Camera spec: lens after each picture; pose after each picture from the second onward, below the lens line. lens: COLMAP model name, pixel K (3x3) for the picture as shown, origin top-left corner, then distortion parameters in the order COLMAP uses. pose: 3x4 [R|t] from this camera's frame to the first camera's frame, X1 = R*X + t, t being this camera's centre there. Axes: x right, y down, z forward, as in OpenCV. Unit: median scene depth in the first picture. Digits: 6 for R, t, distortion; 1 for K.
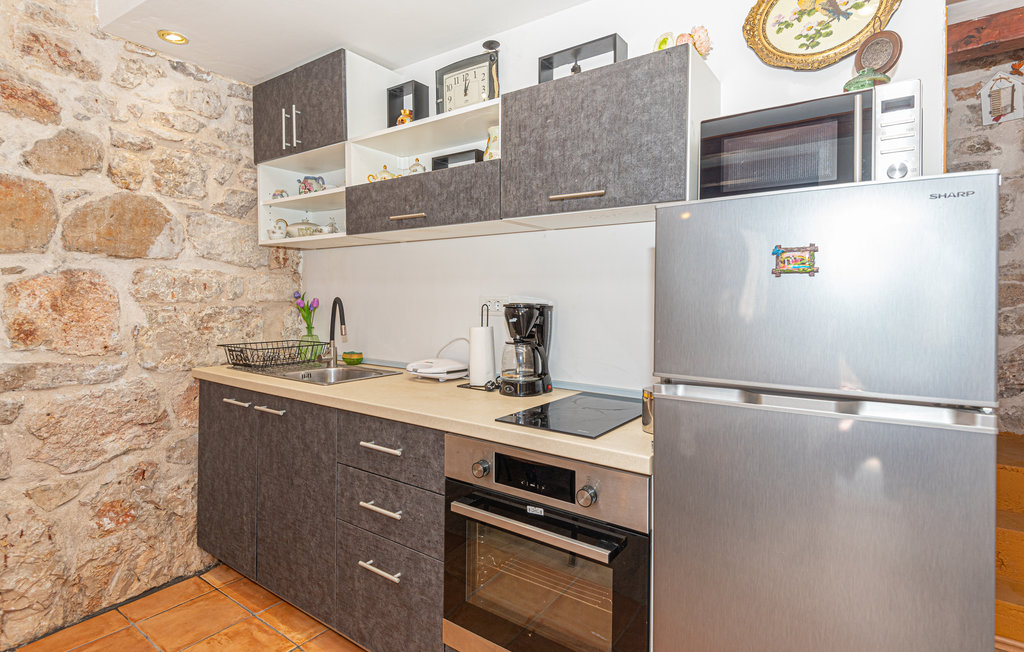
lens RADIAL K [[529.8, 0, 514.9], [0, 529.8, 324.7], [0, 0, 1]] dist [0.000114, -0.003413]
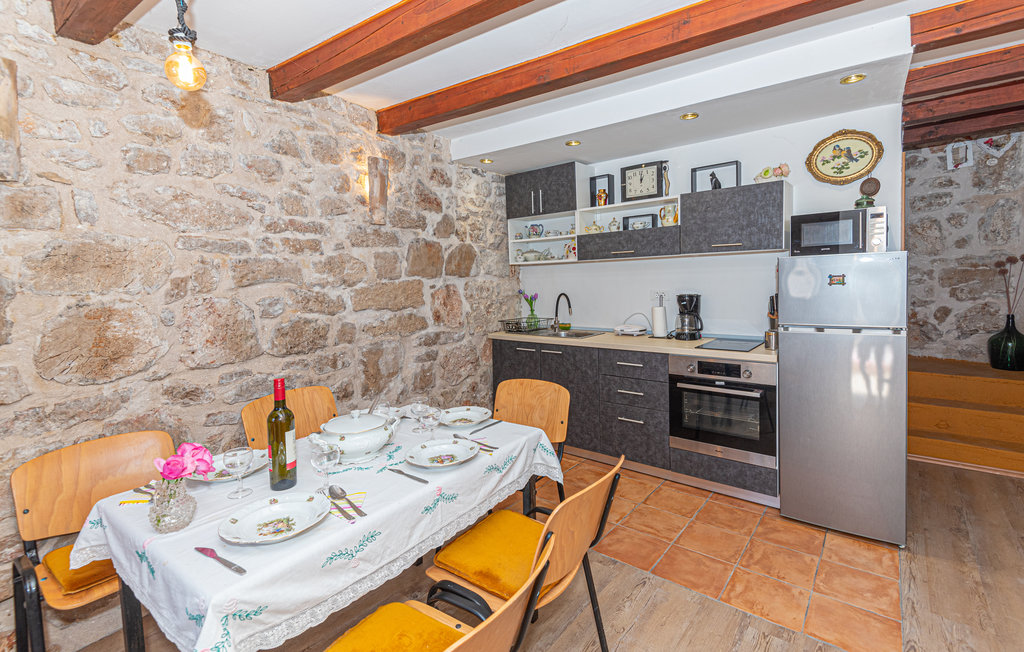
lens RADIAL K [[466.1, 0, 509.6], [0, 466.1, 323.2], [0, 0, 1]] dist [-0.005025, -0.001211]
pose [[0.995942, -0.028869, -0.085244, -0.465604], [0.032457, 0.998632, 0.041000, -0.023944], [0.083944, -0.043600, 0.995516, -0.751864]]
